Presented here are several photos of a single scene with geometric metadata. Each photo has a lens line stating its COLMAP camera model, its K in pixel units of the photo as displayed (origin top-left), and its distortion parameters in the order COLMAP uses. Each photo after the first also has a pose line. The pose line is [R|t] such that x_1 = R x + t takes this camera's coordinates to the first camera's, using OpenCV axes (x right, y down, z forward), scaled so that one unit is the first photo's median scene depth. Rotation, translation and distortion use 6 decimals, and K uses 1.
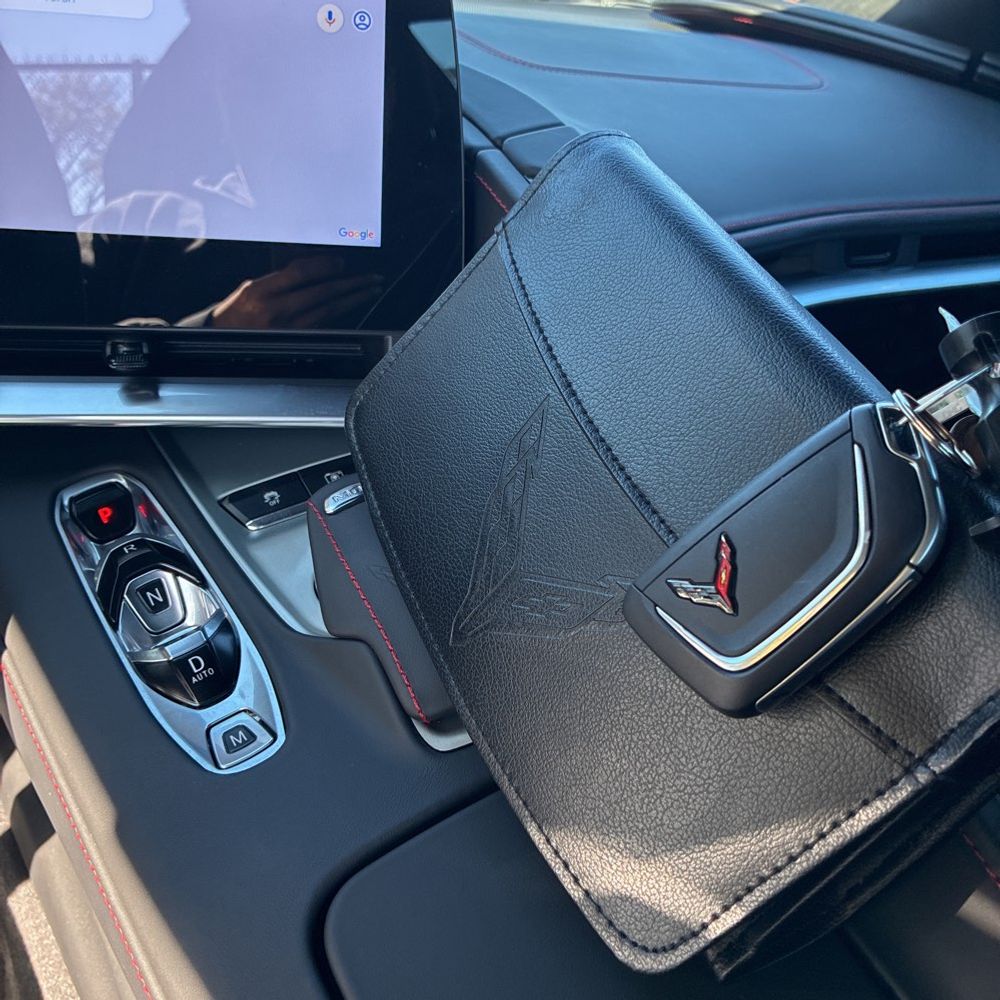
lens RADIAL K [[1023.7, 0, 497.4], [0, 1023.7, 491.0], [0, 0, 1]] dist [0.021789, -0.002264]
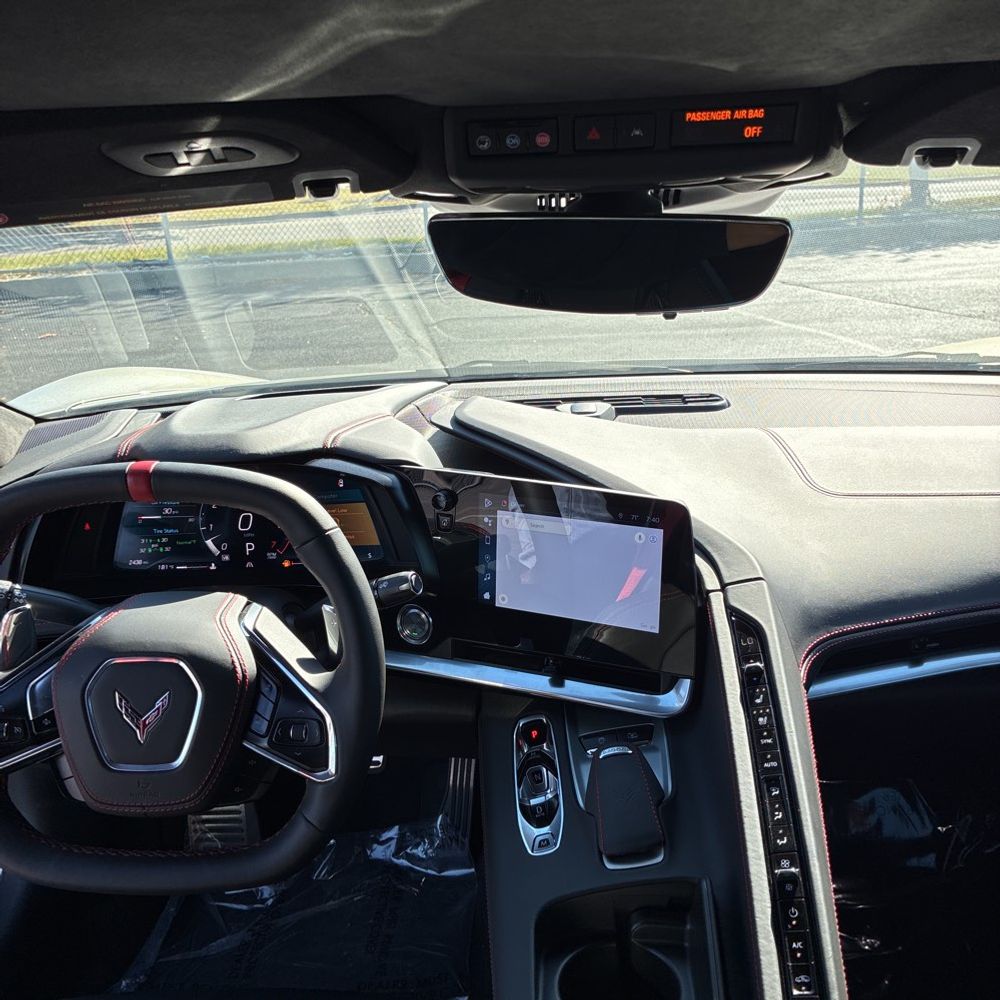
lens RADIAL K [[966.4, 0, 503.5], [0, 966.4, 472.4], [0, 0, 1]] dist [0.019506, -0.004318]
pose [[0.827872, 0.043092, -0.559259, 0.748398], [-0.148803, 0.978193, -0.144901, -0.227391], [0.540820, 0.203179, 0.816231, -0.922876]]
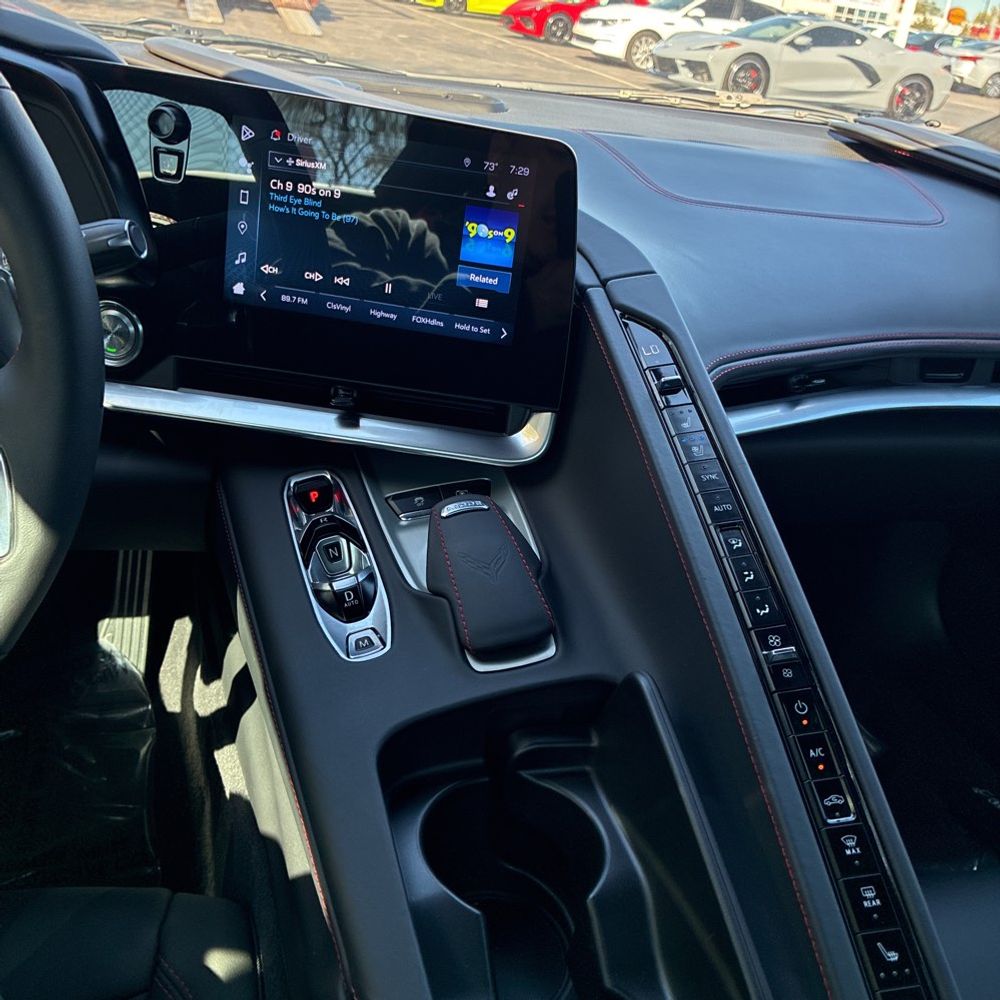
lens RADIAL K [[966.4, 0, 503.5], [0, 966.4, 472.4], [0, 0, 1]] dist [0.019506, -0.004318]
pose [[0.970751, 0.139171, -0.195638, 0.177031], [-0.146292, 0.988989, -0.022360, -0.022056], [0.190372, 0.050326, 0.980421, -0.379870]]
